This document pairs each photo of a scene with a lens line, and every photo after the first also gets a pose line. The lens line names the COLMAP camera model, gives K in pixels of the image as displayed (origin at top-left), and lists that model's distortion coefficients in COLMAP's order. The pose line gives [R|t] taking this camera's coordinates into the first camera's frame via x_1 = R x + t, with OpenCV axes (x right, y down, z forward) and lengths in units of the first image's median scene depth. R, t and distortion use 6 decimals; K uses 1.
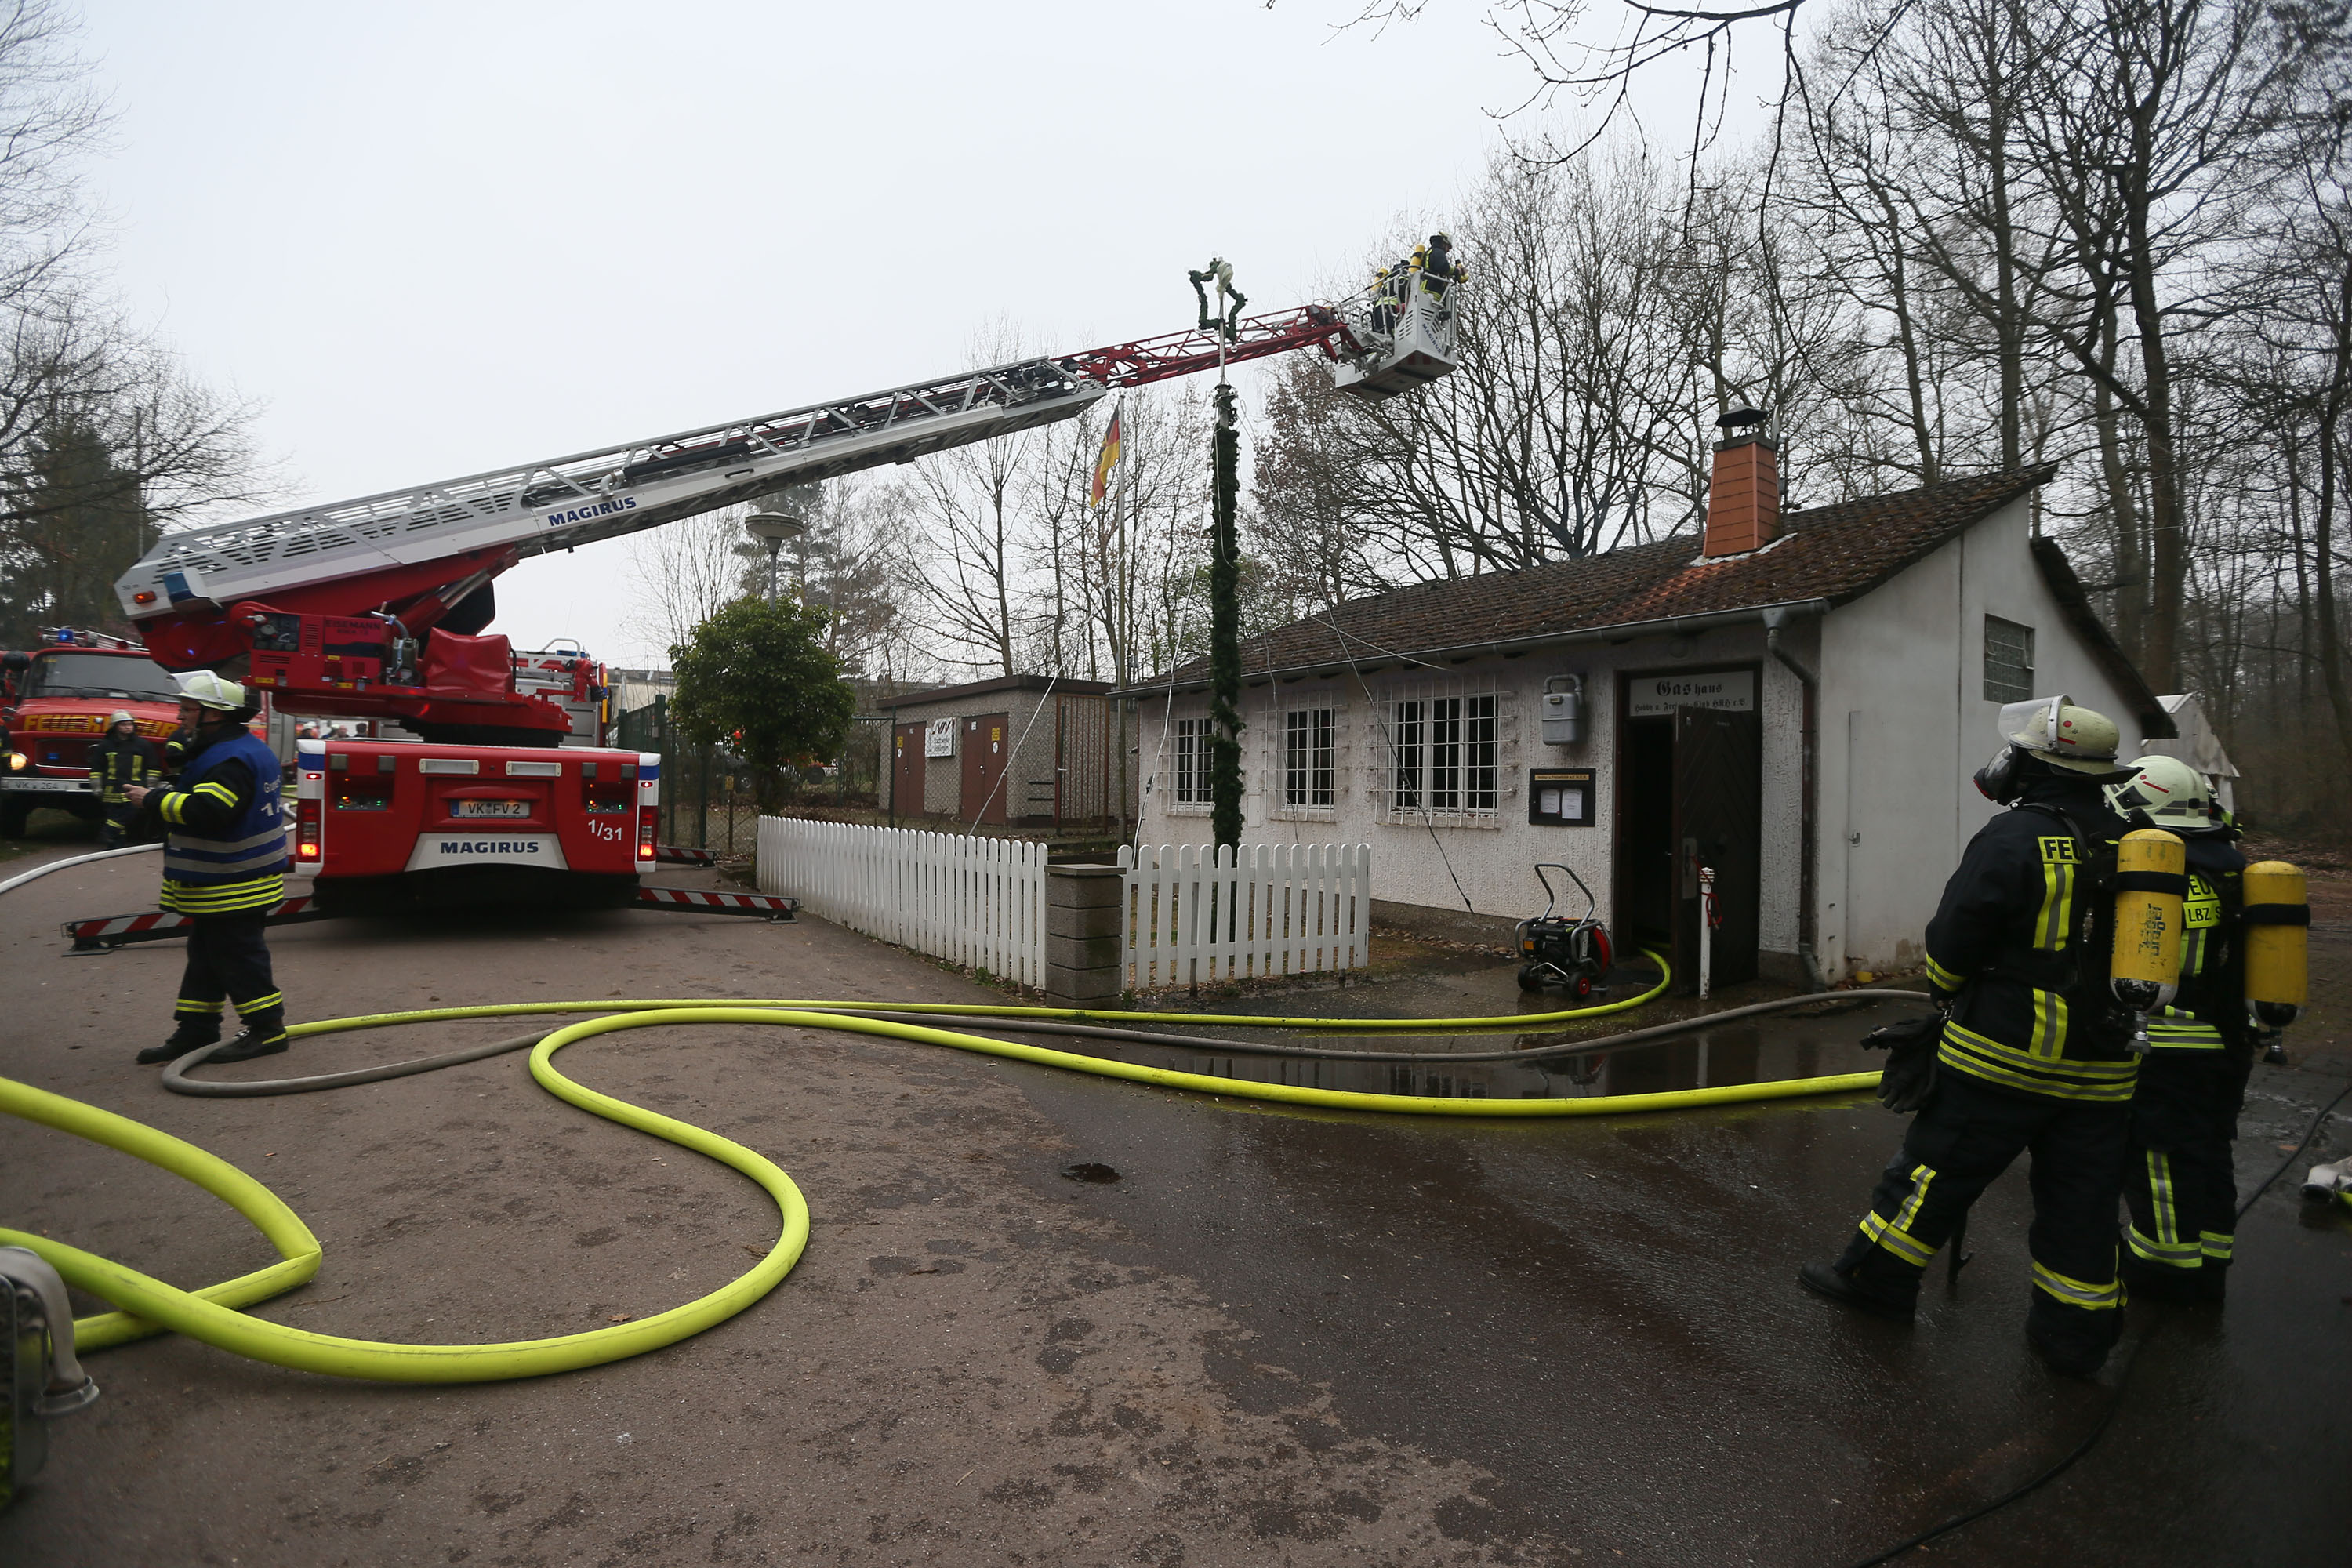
lens RADIAL K [[1067.6, 0, 1176.0], [0, 1067.6, 784.0], [0, 0, 1]] dist [-0.051427, 0.019761]
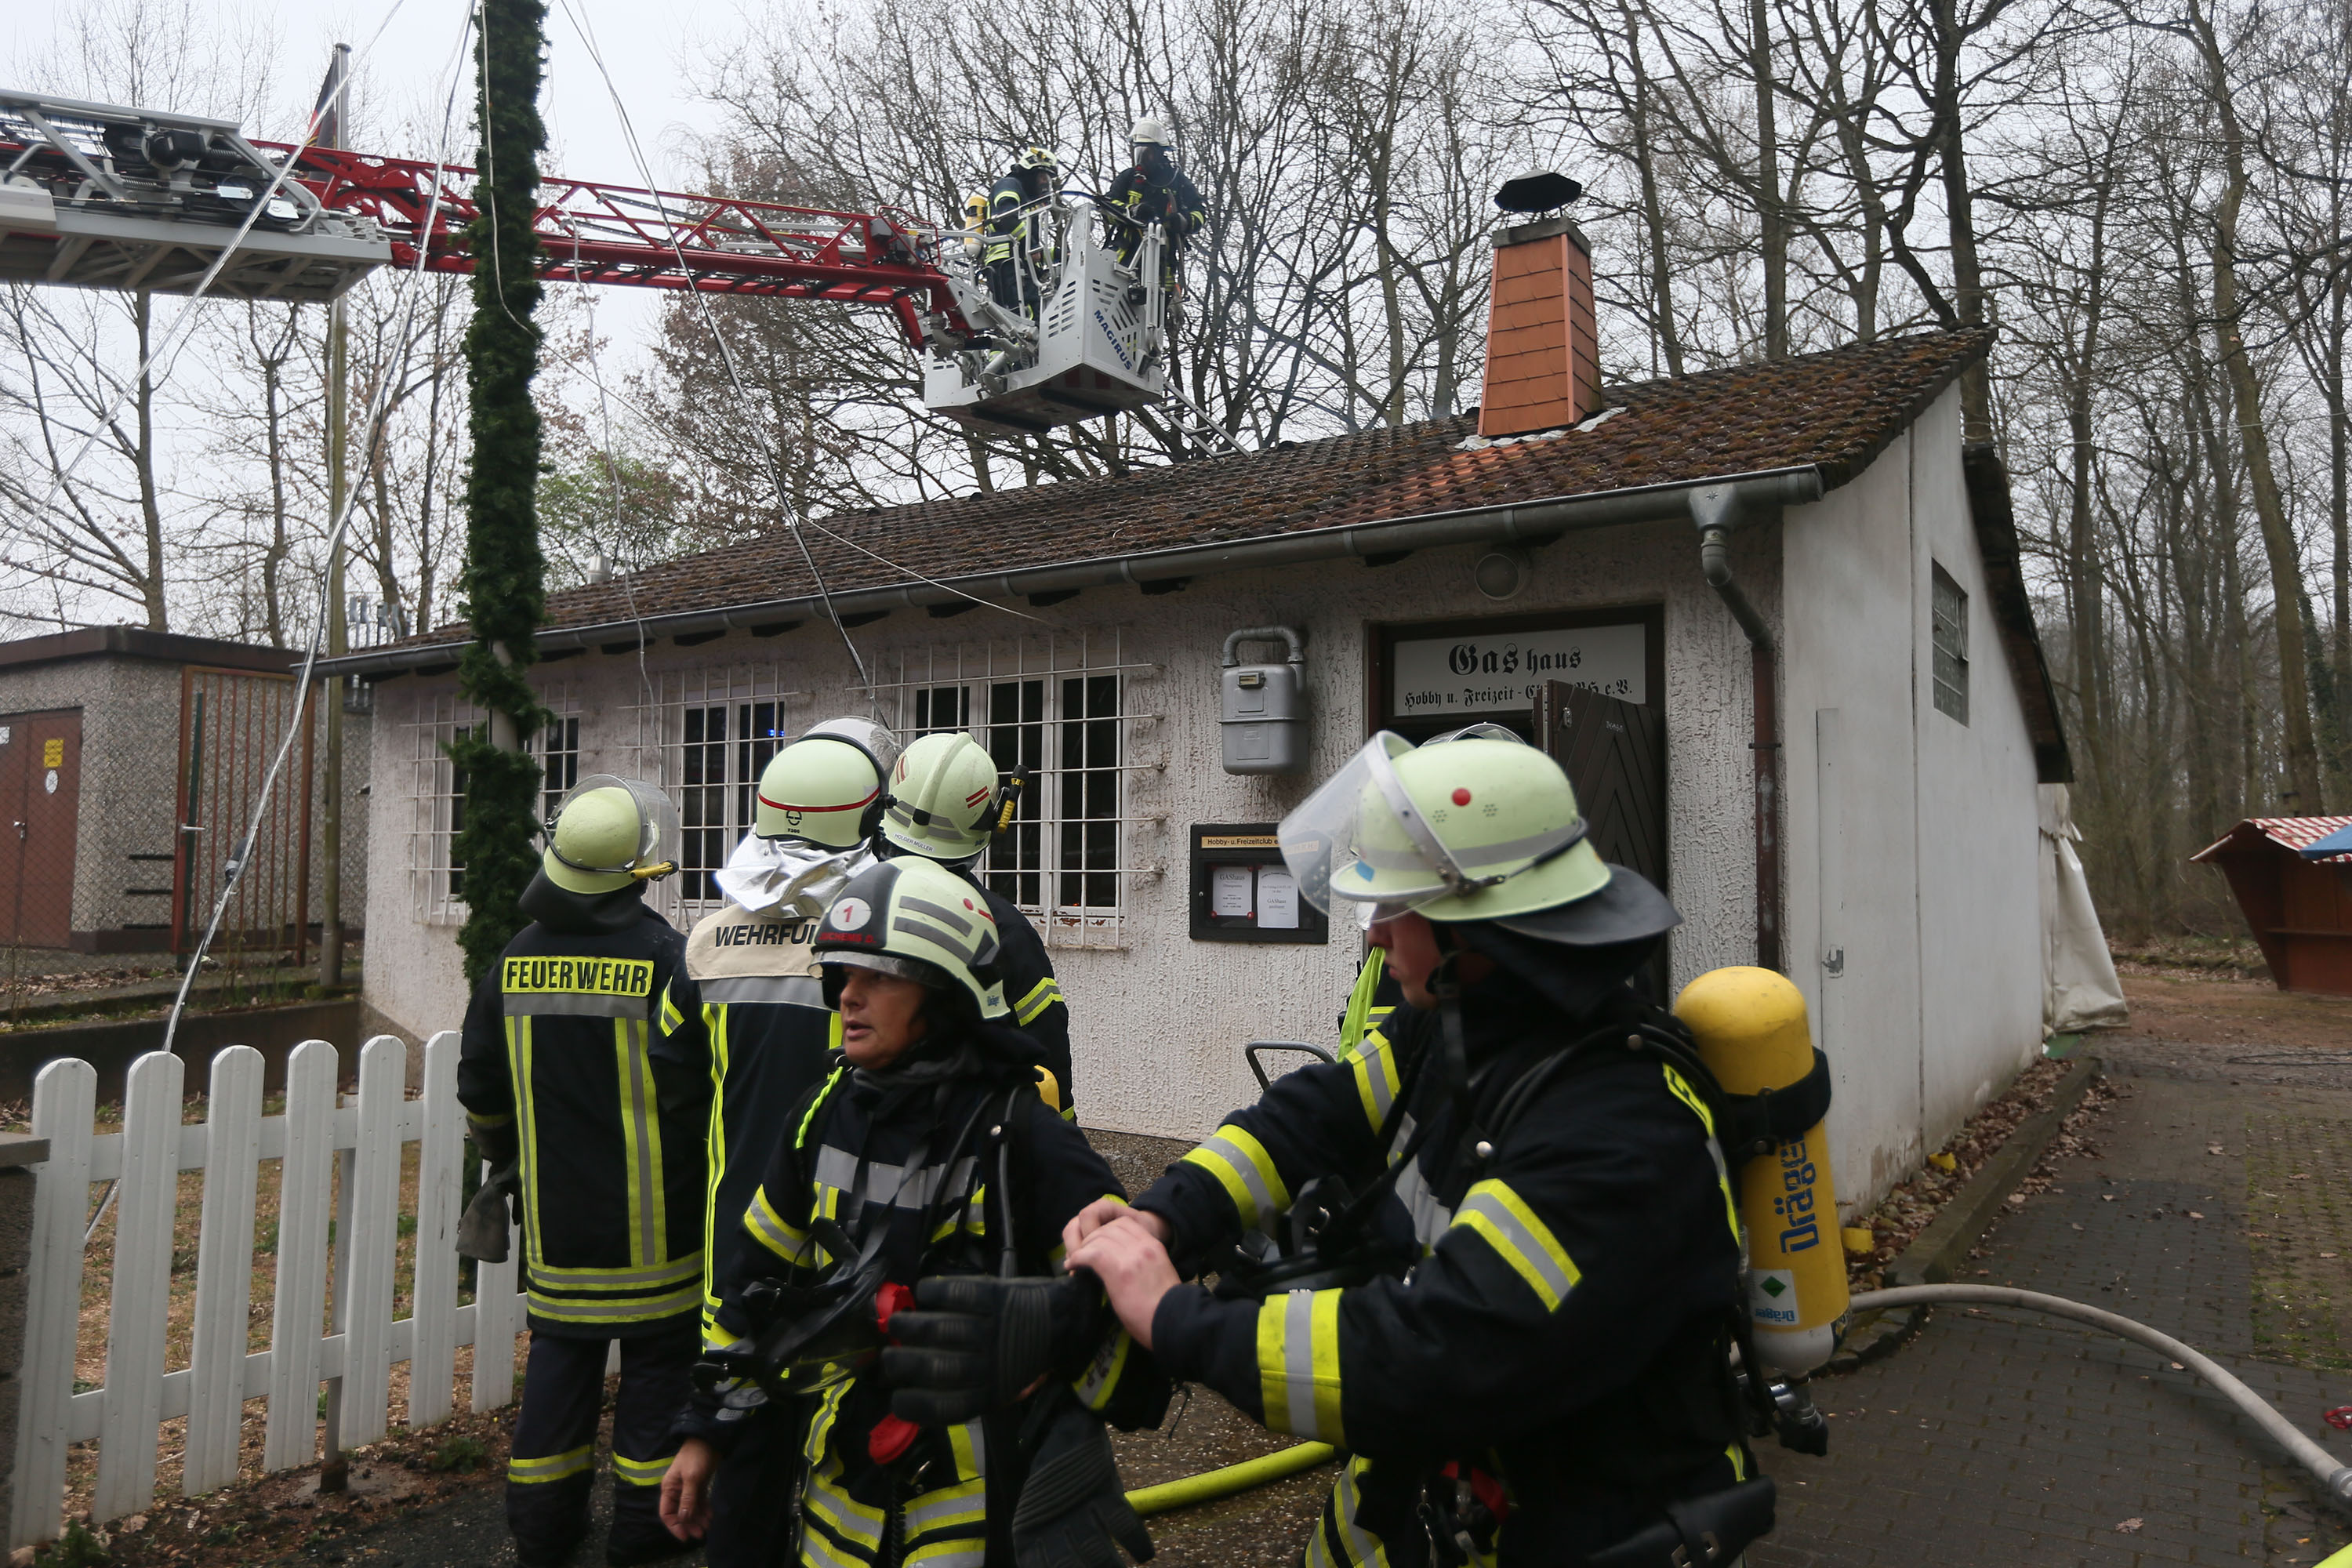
lens RADIAL K [[1625.1, 0, 1176.0], [0, 1625.1, 784.0], [0, 0, 1]] dist [-0.048442, 0.083183]
pose [[0.930536, 0.012085, 0.366001, 0.054461], [0.004261, 0.999030, -0.043818, -0.000421], [-0.366176, 0.042334, 0.929582, 0.303310]]
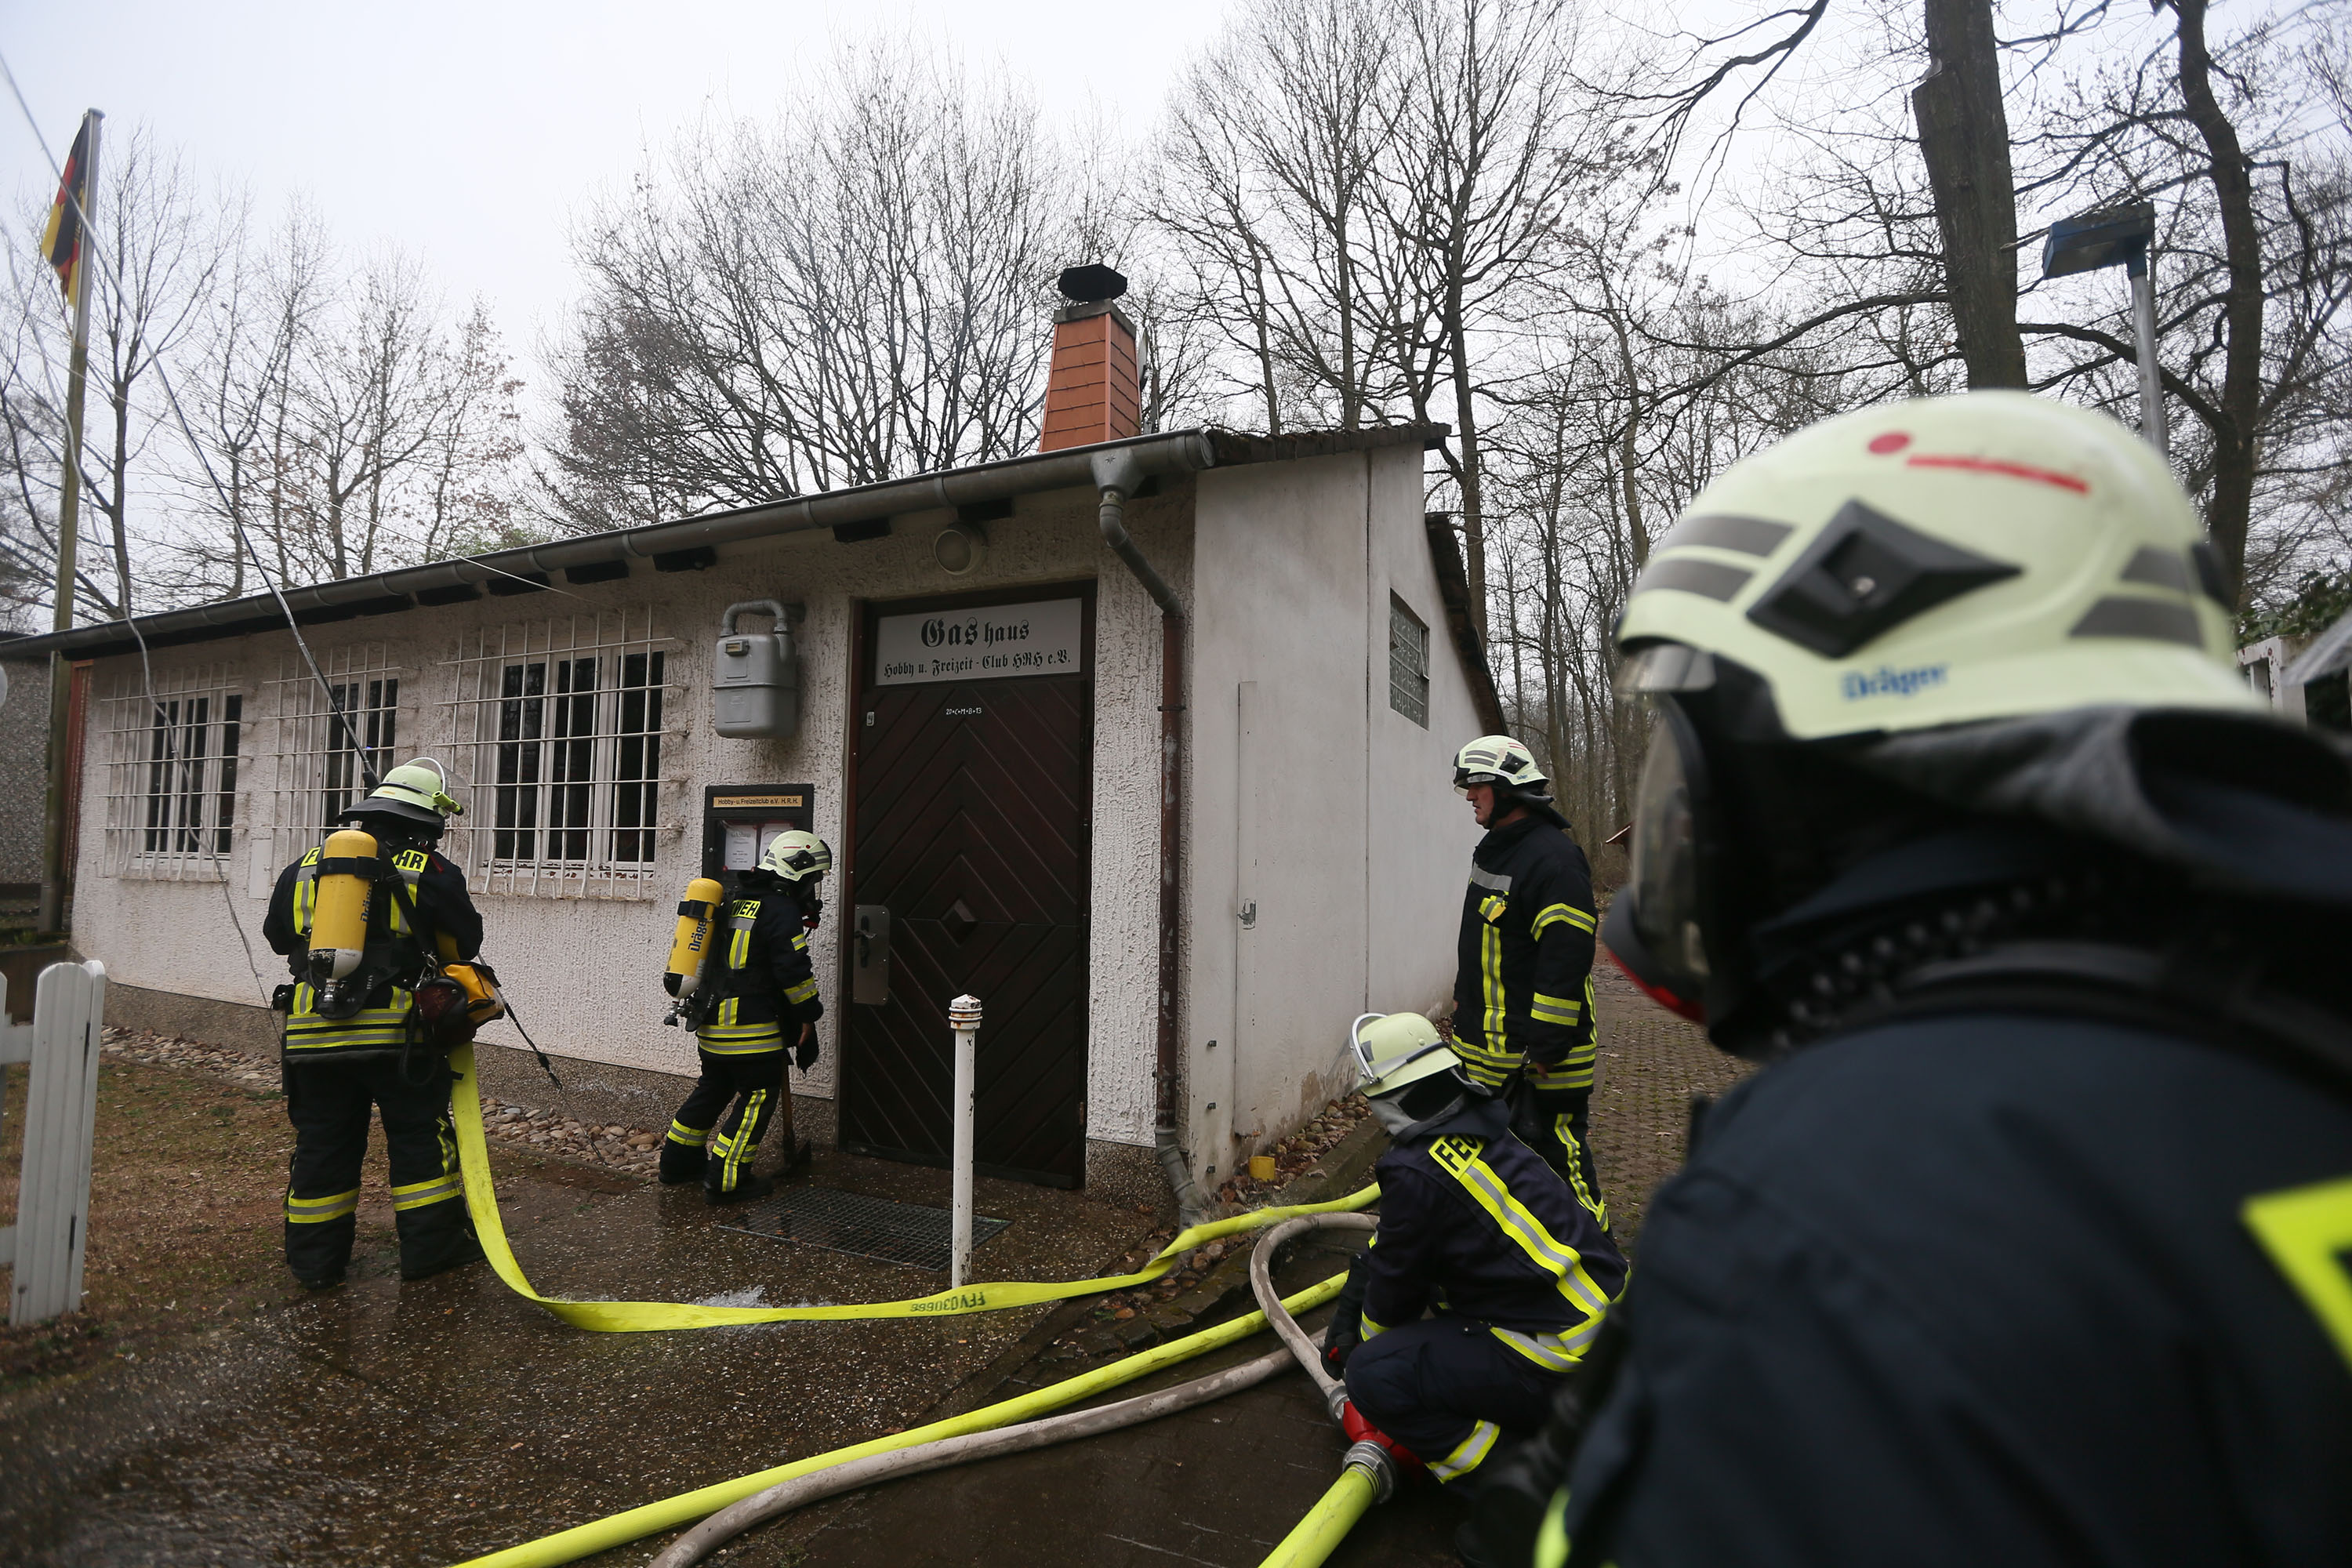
lens RADIAL K [[1067.6, 0, 1176.0], [0, 1067.6, 784.0], [0, 0, 1]] dist [-0.051427, 0.019761]
pose [[0.858071, 0.028857, 0.512719, 0.253978], [-0.003073, 0.998691, -0.051066, 0.010273], [-0.513522, 0.042243, 0.857036, 0.416878]]
